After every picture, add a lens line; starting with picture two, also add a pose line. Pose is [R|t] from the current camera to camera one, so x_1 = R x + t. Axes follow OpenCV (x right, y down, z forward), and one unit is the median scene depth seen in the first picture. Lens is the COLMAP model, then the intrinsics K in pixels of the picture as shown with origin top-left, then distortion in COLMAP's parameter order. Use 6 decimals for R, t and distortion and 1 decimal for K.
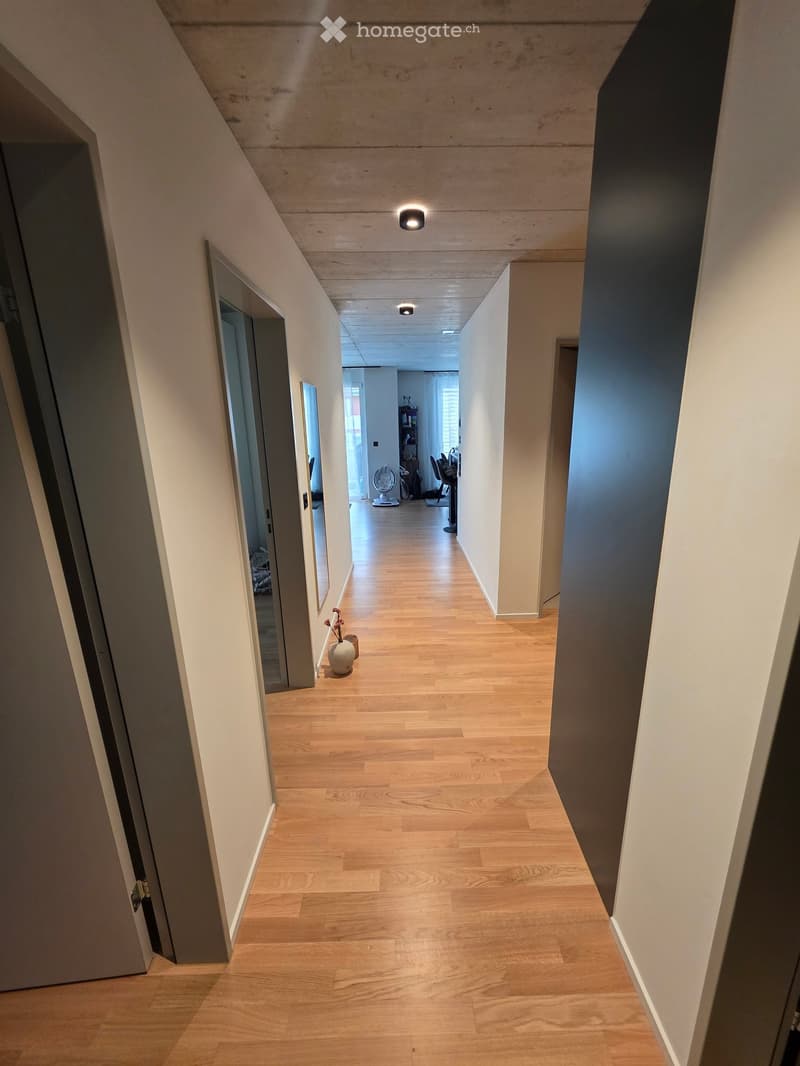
lens RADIAL K [[428.7, 0, 405.6], [0, 428.7, 529.6], [0, 0, 1]] dist [0.000297, 0.000418]
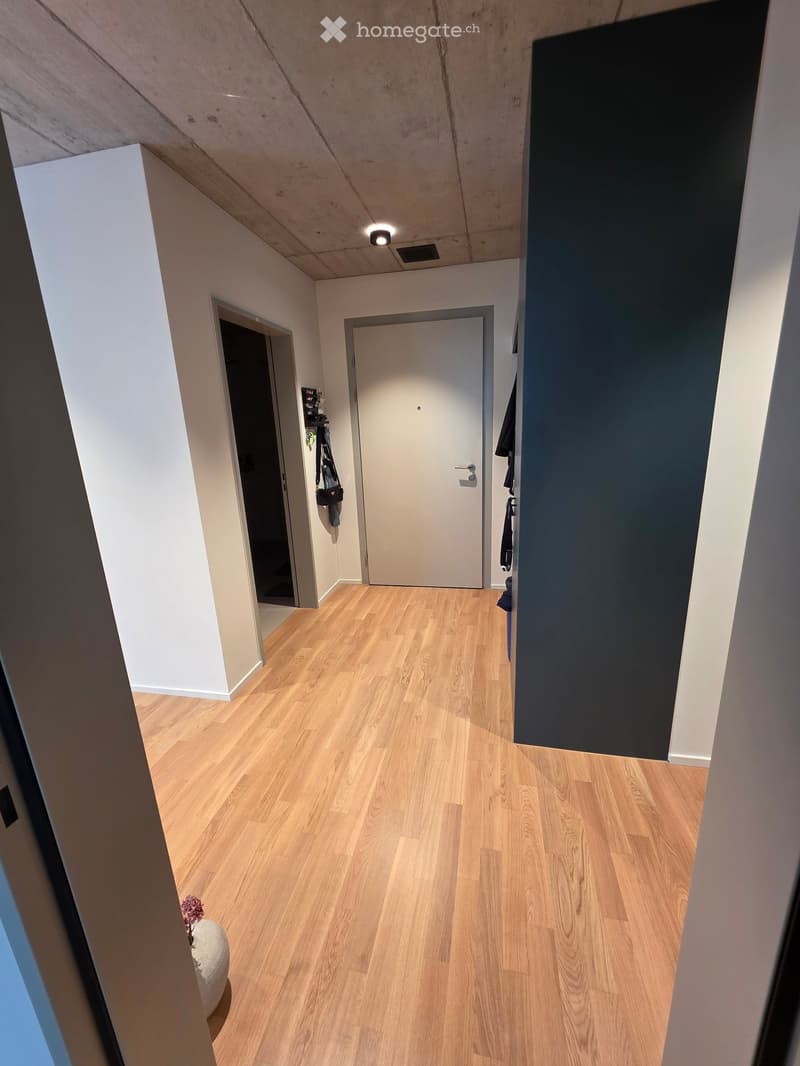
lens RADIAL K [[428.7, 0, 403.8], [0, 428.7, 533.0], [0, 0, 1]] dist [0.000297, 0.000418]
pose [[0.207833, -0.230931, 0.950514, -0.431395], [0.275014, 0.946330, 0.169782, -0.111816], [-0.938708, 0.226119, 0.260188, 0.687254]]
